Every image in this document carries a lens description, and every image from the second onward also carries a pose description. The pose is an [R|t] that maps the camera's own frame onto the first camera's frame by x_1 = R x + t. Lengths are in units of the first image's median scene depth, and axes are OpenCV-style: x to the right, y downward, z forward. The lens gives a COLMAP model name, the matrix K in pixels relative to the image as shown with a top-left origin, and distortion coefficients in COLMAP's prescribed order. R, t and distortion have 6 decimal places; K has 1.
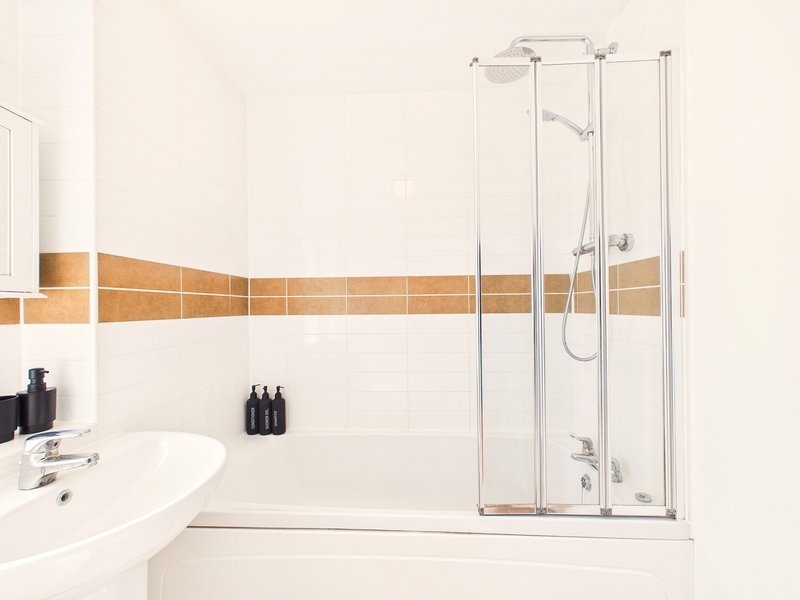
lens RADIAL K [[322.5, 0, 399.6], [0, 322.5, 303.1], [0, 0, 1]] dist [0.001608, -0.000185]
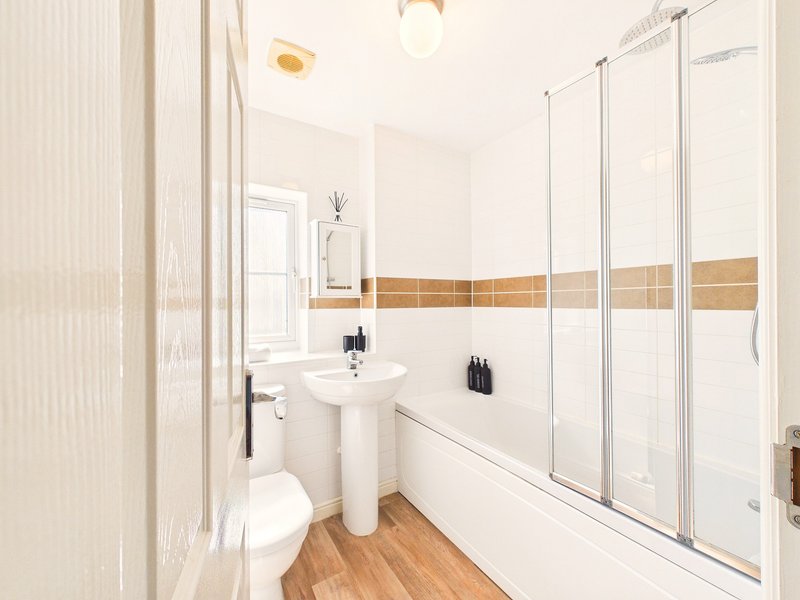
lens RADIAL K [[322.5, 0, 400.9], [0, 322.5, 299.8], [0, 0, 1]] dist [0.001608, -0.000185]
pose [[0.560276, -0.001668, -0.828304, 0.683214], [0.012429, 0.999902, 0.006393, -0.007595], [0.828213, -0.013877, 0.560242, -0.072398]]
